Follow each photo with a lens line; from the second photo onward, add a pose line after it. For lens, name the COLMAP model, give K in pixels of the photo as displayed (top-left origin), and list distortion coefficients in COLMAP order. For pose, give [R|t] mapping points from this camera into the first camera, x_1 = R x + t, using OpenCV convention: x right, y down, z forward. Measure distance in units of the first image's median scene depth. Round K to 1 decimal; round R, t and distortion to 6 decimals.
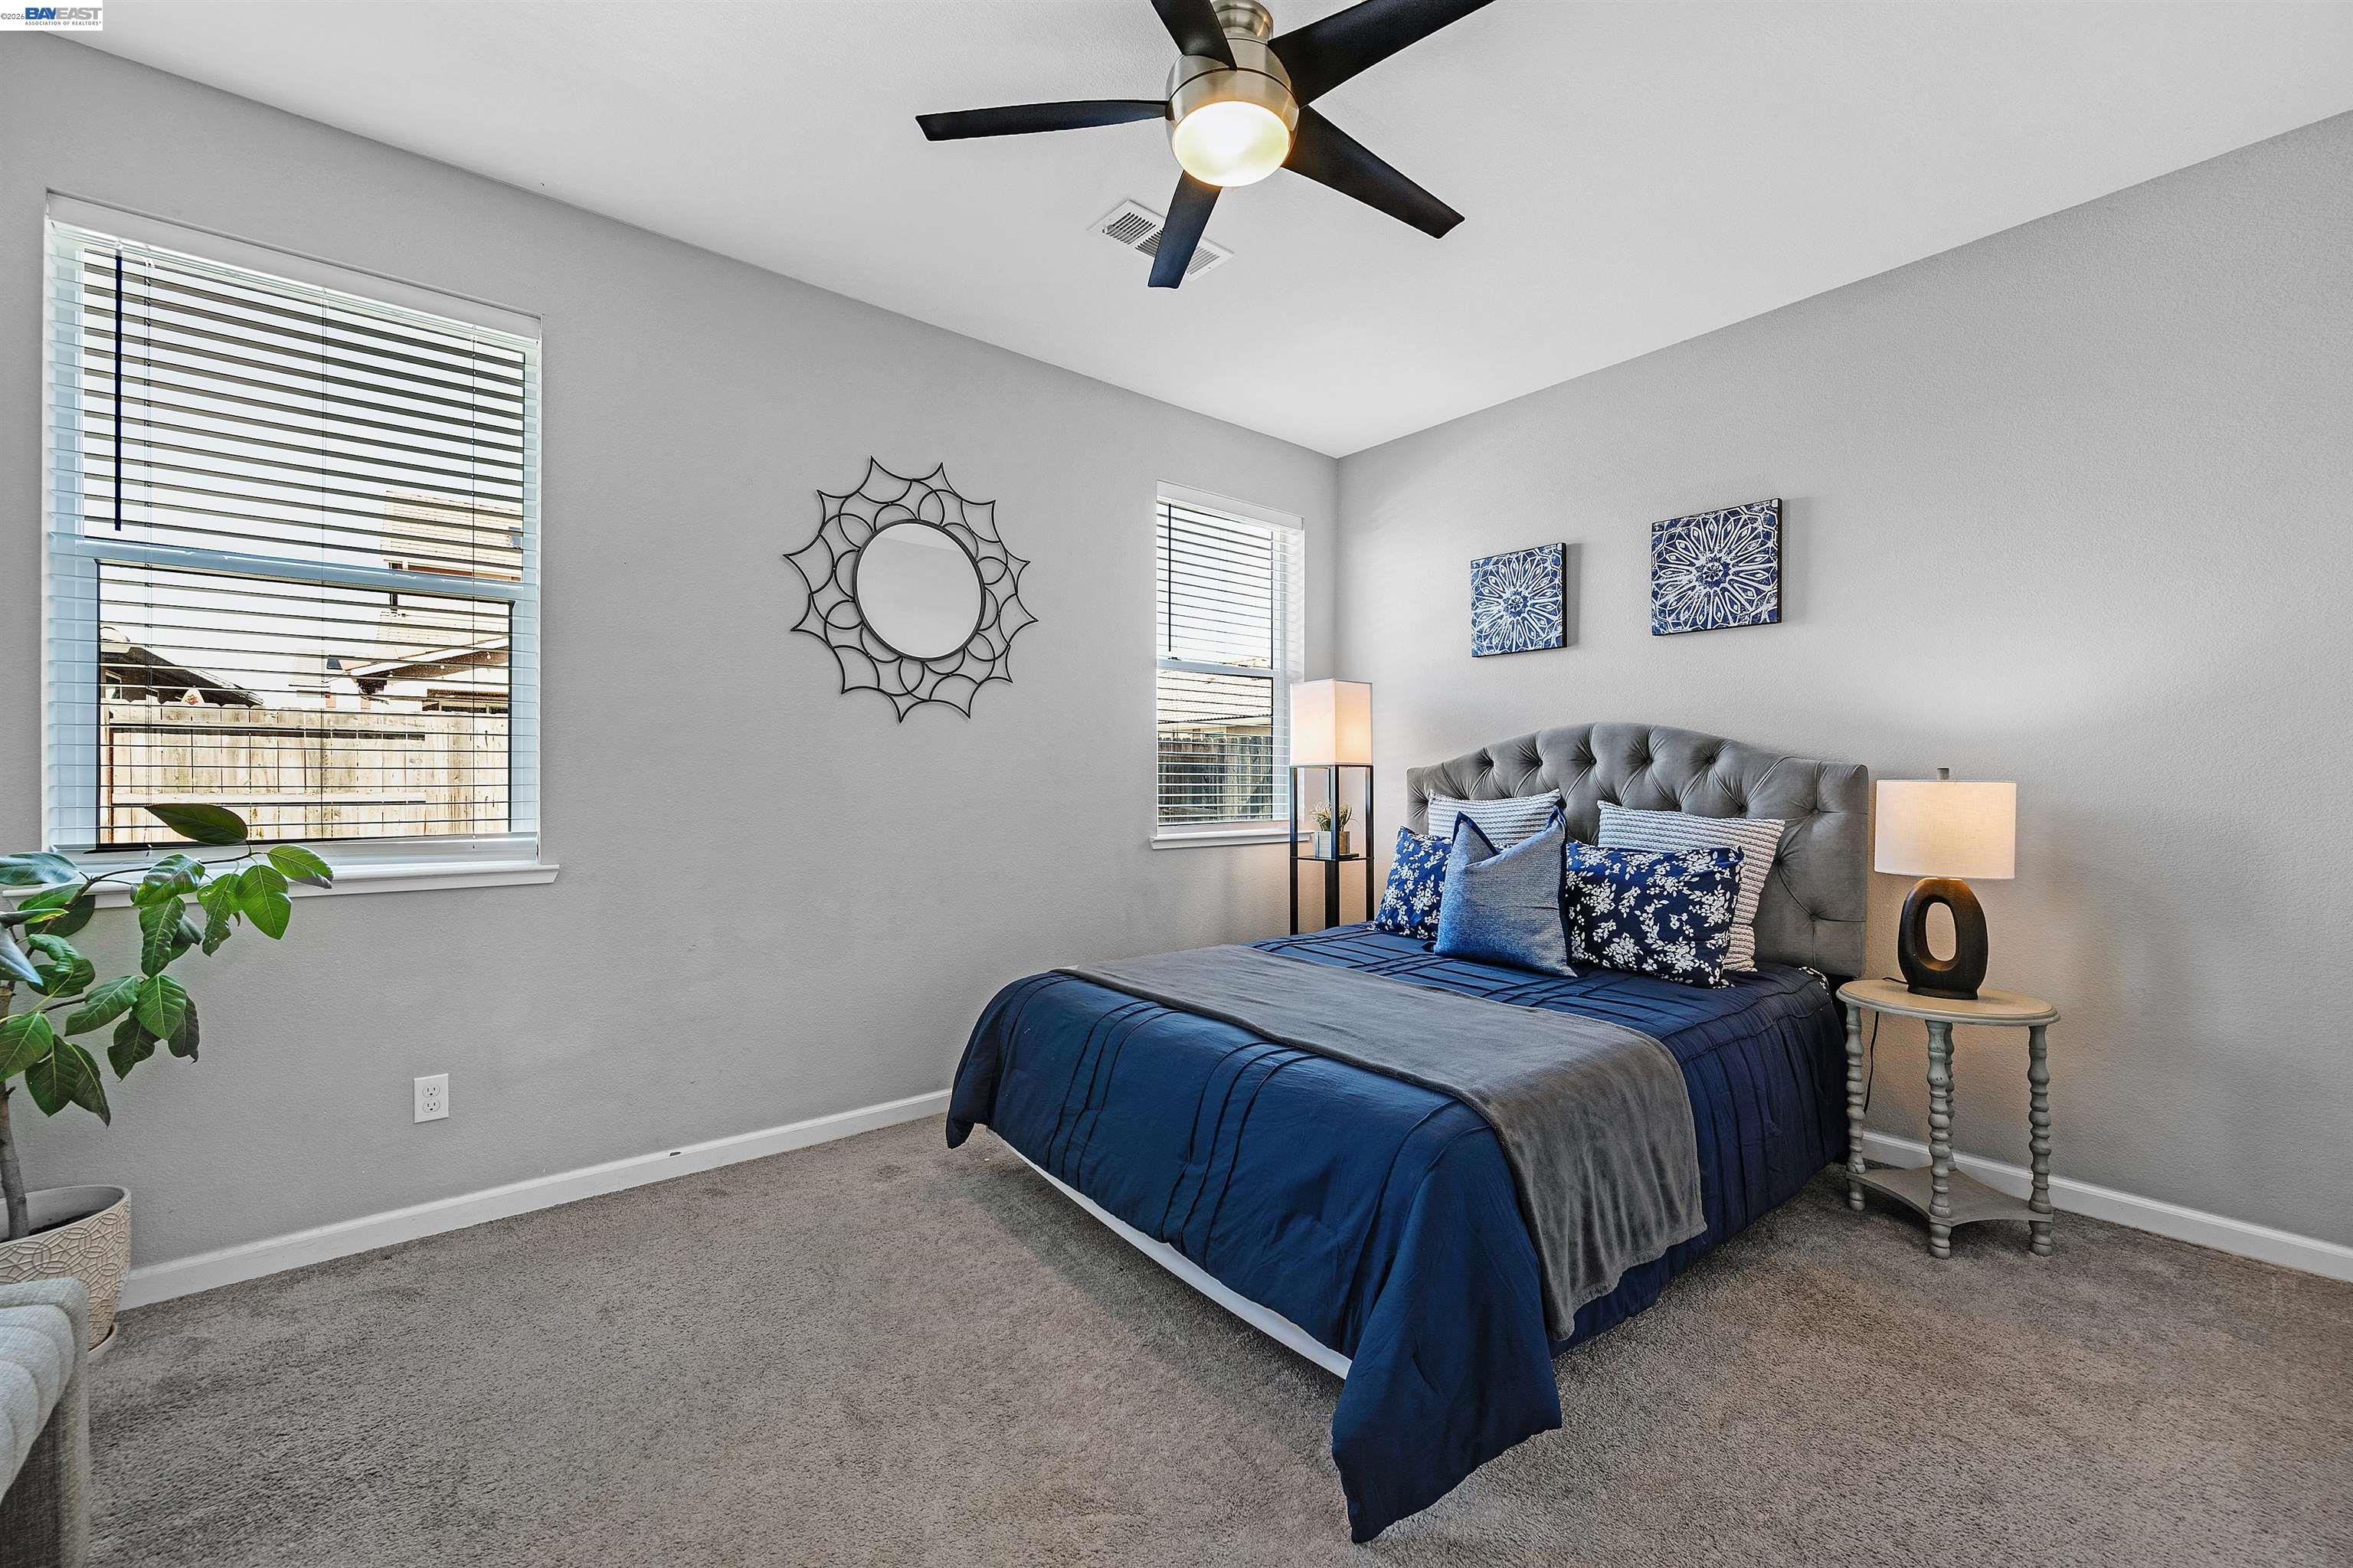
lens RADIAL K [[924.8, 0, 1175.8], [0, 924.8, 779.7], [0, 0, 1]] dist [-0.001067, -0.000441]
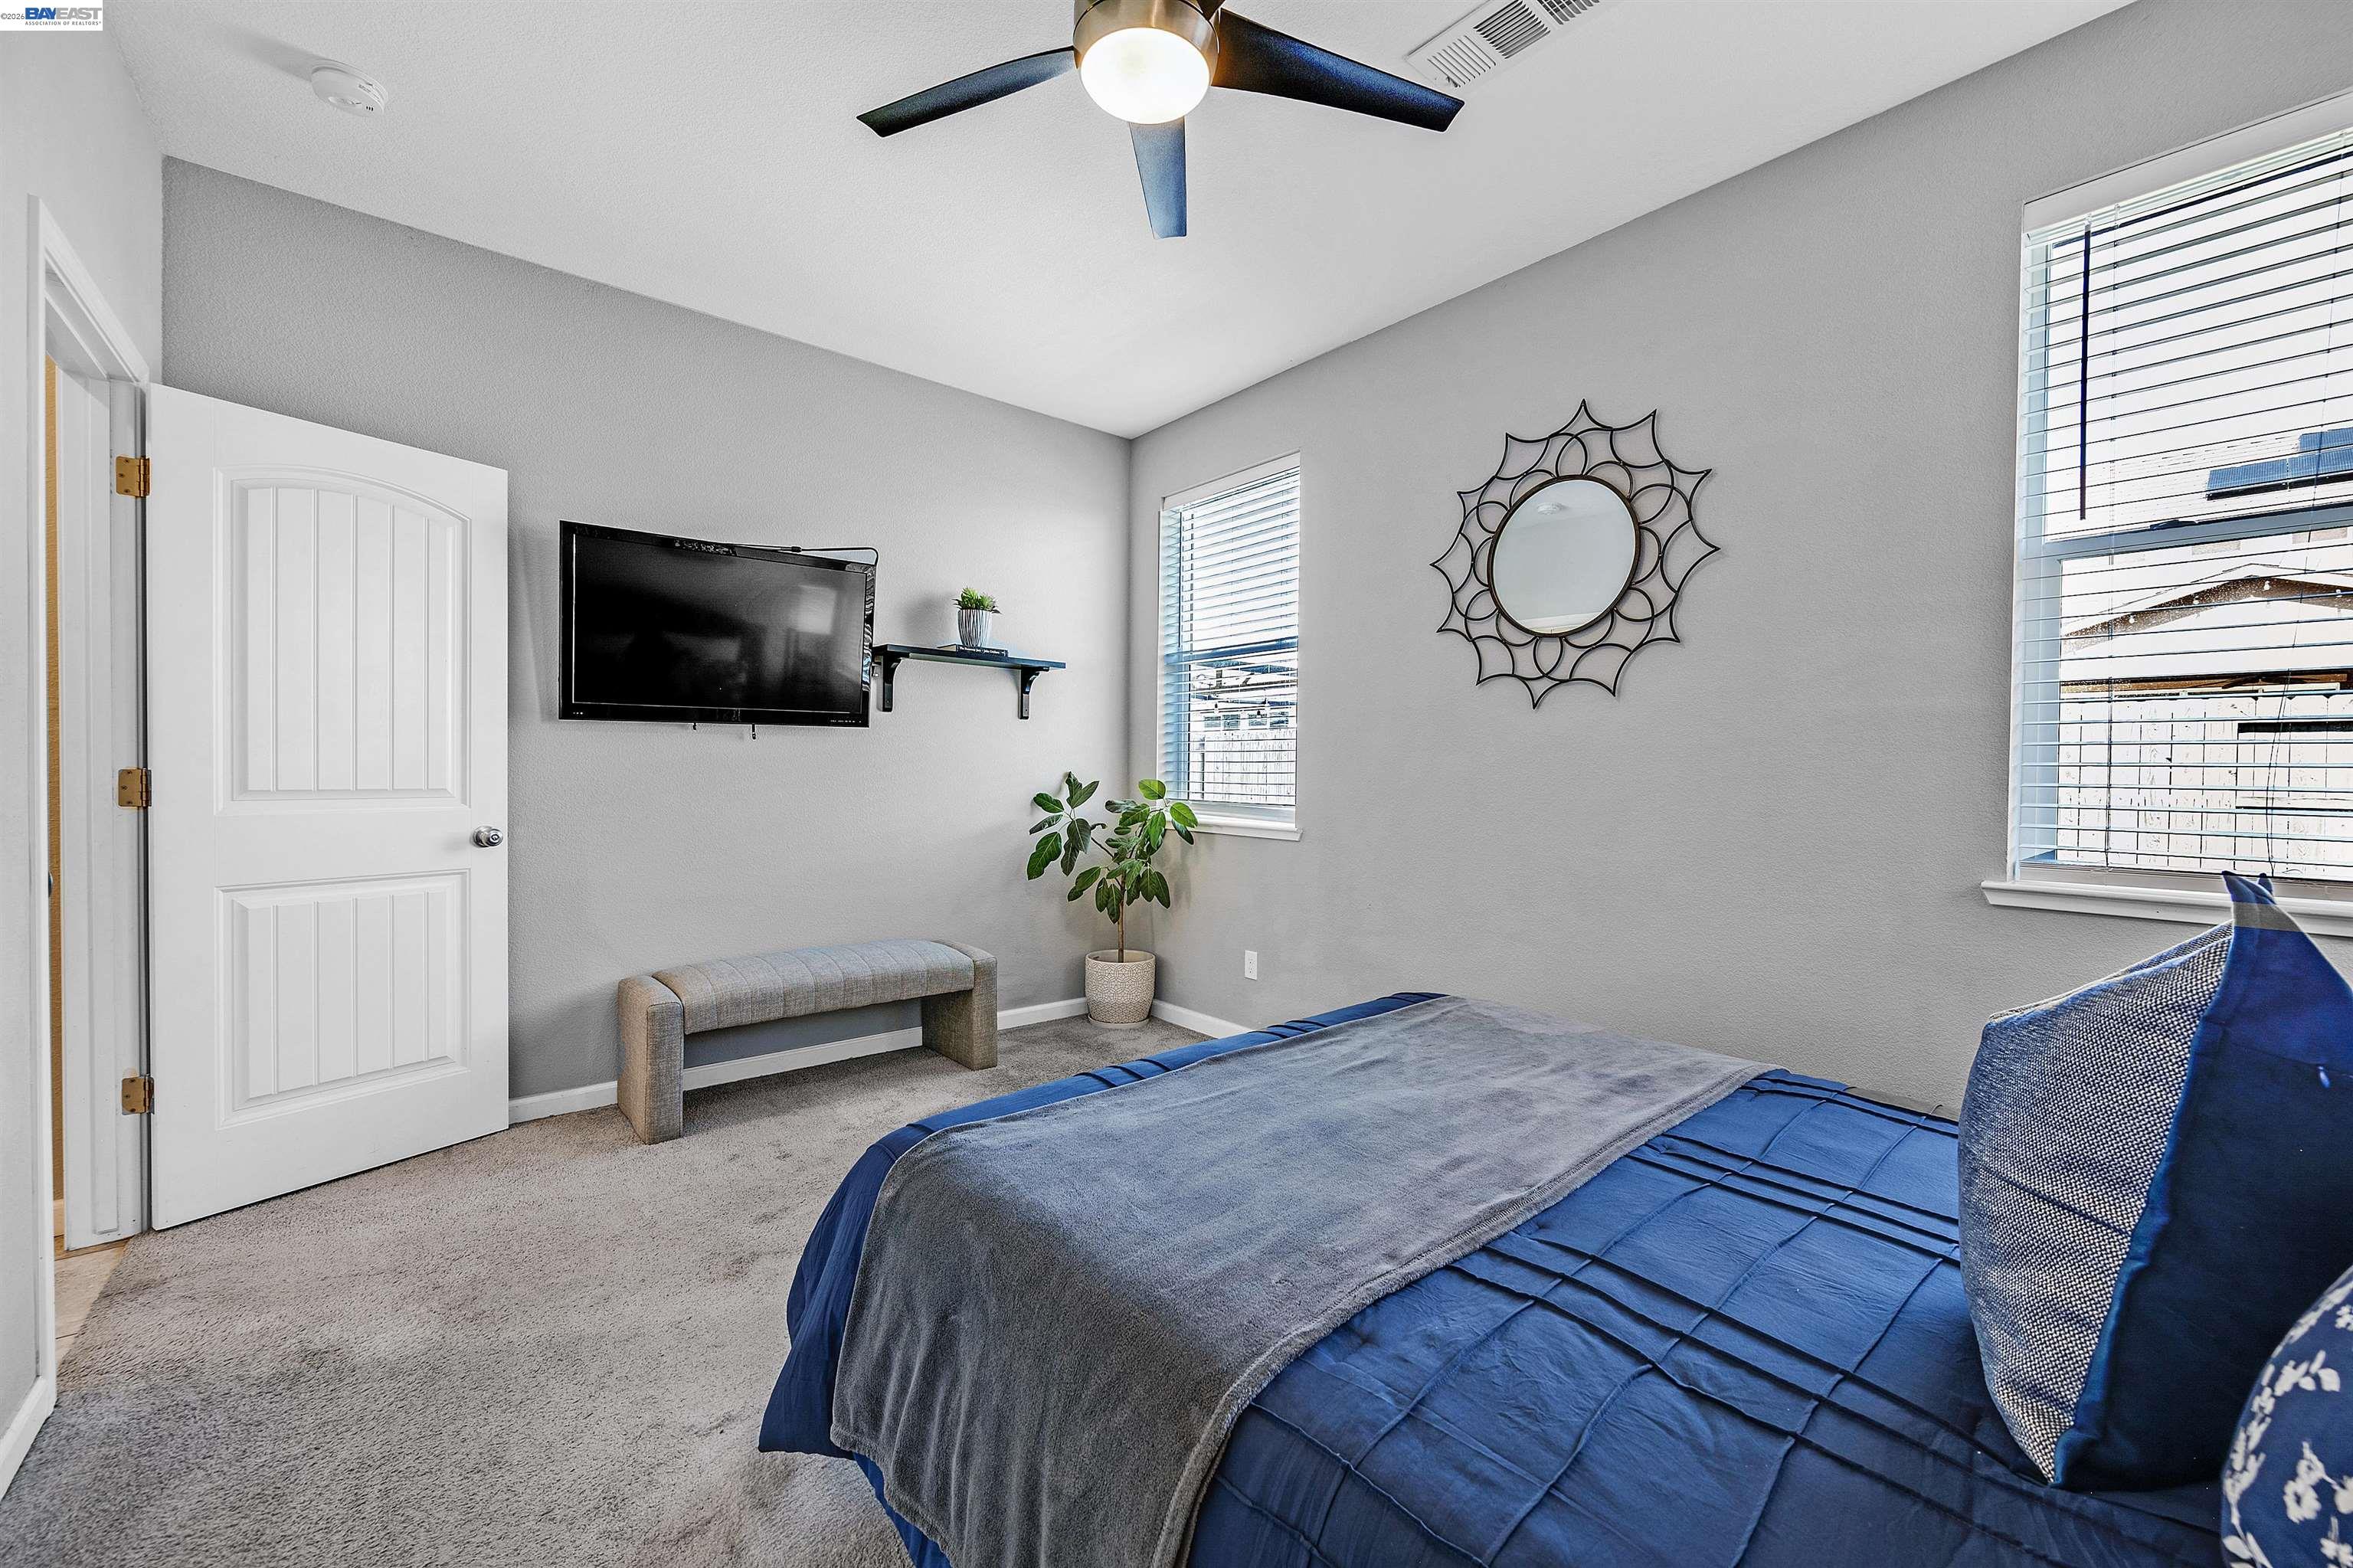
lens RADIAL K [[924.8, 0, 1176.0], [0, 924.8, 779.2], [0, 0, 1]] dist [-0.001067, -0.000441]
pose [[0.016350, 0.011891, -0.999796, 0.609828], [-0.006662, 0.999908, 0.011783, -0.000606], [0.999844, 0.006468, 0.016428, 0.628889]]
